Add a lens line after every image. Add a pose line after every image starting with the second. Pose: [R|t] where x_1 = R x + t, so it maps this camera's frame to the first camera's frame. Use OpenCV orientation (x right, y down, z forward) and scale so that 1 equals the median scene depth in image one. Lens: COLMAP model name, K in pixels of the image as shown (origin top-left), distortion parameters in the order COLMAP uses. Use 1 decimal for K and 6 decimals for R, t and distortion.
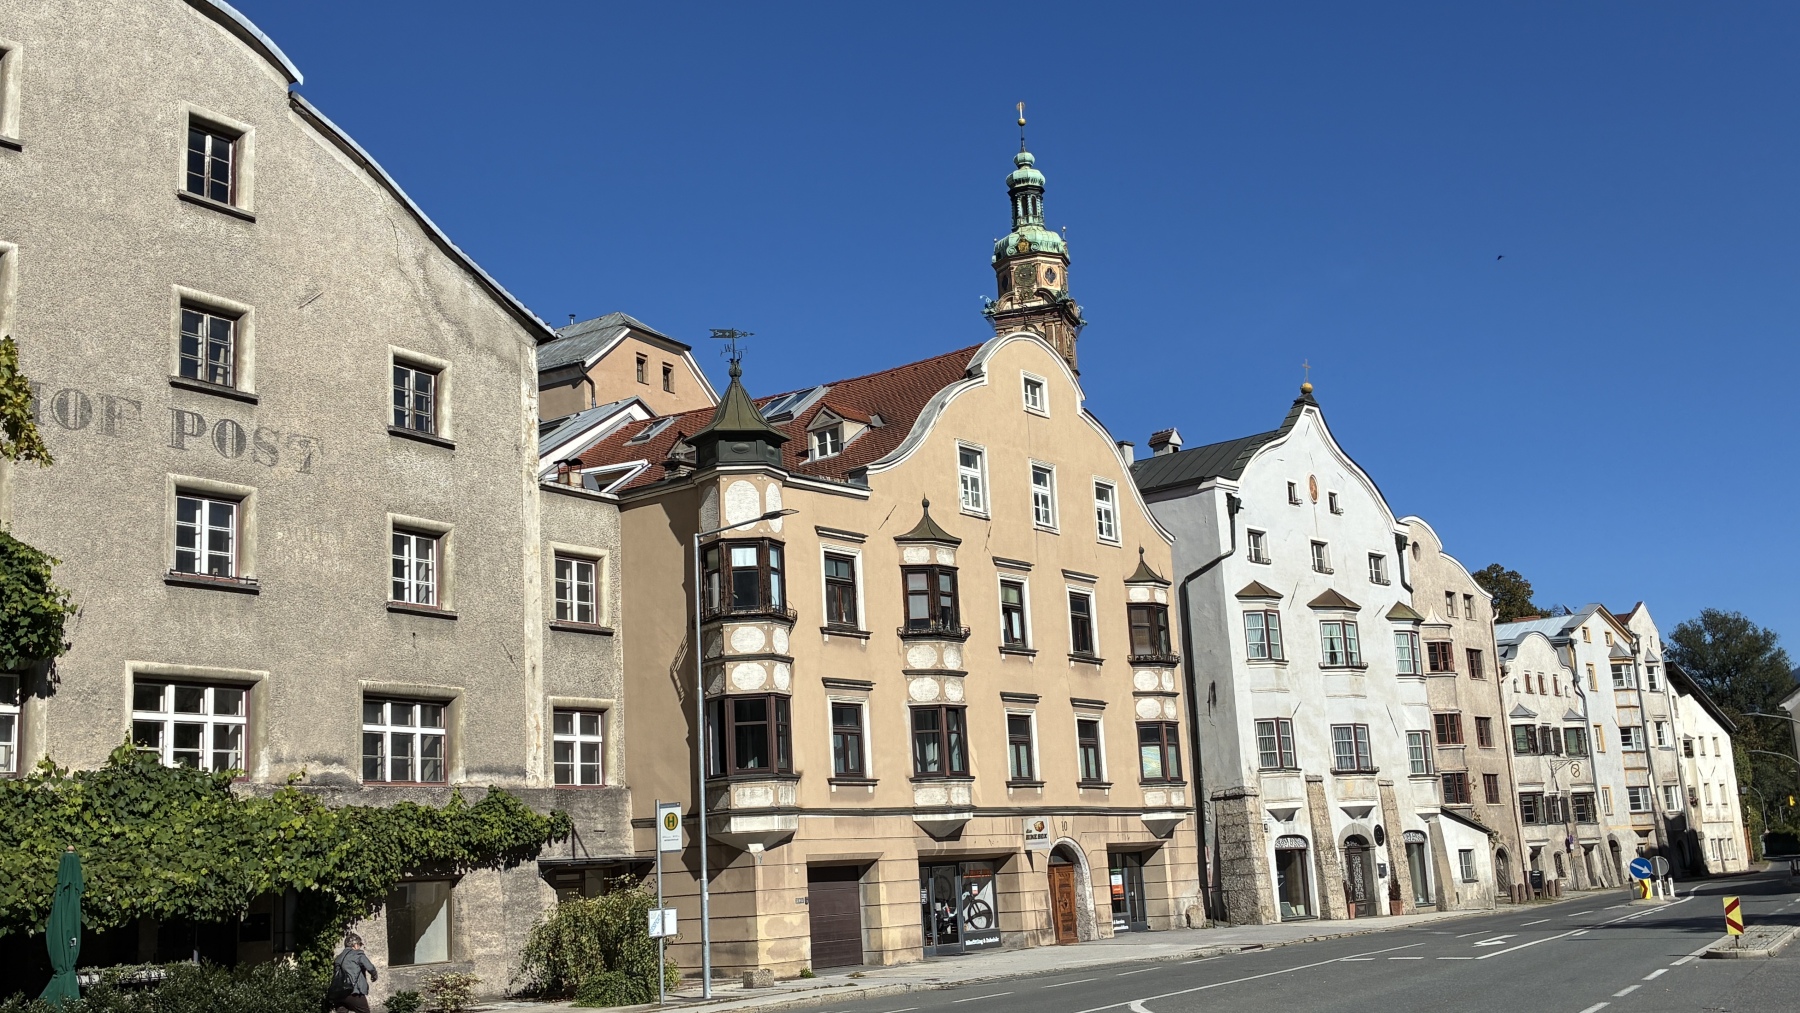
lens RADIAL K [[1841.1, 0, 901.0], [0, 1841.1, 502.8], [0, 0, 1]] dist [0.028784, 0.000000]
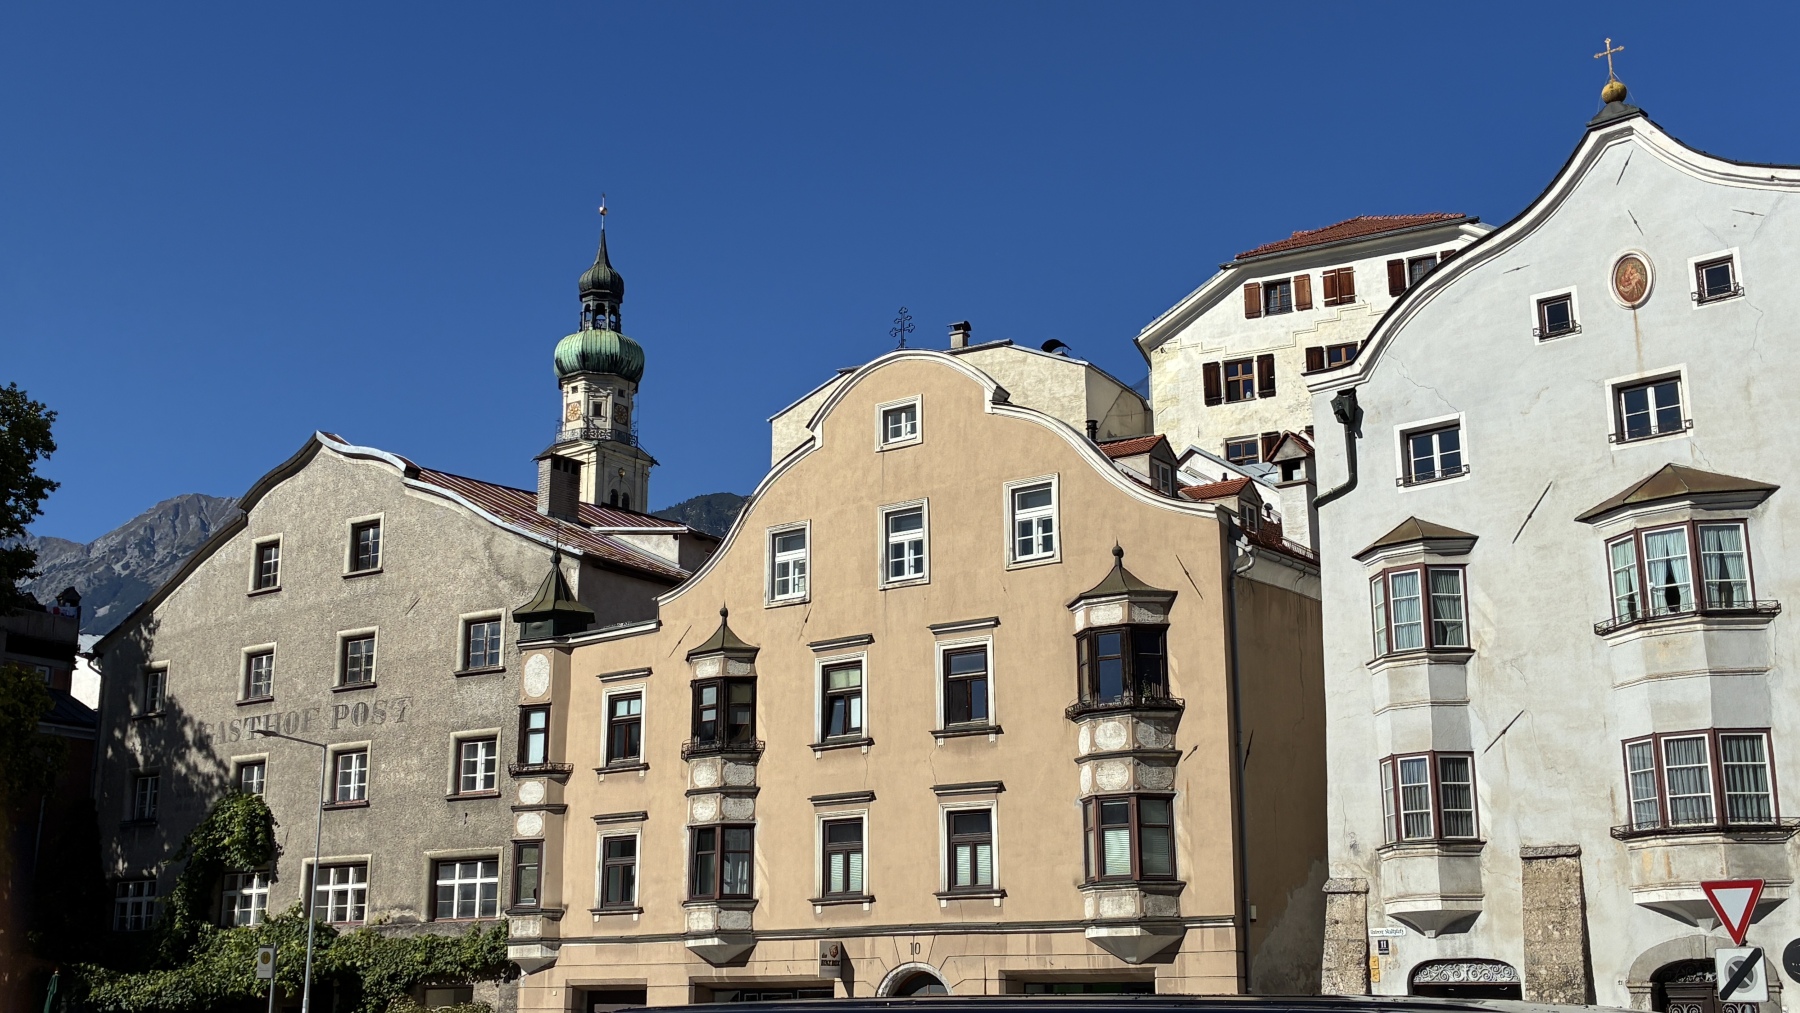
lens RADIAL K [[1896.2, 0, 901.5], [0, 1896.2, 508.9], [0, 0, 1]] dist [0.014455, 0.000000]
pose [[0.028969, -0.196883, -0.979999, 1.093474], [0.206668, 0.960406, -0.186837, 0.167134], [0.977982, -0.197122, 0.068511, 1.129281]]
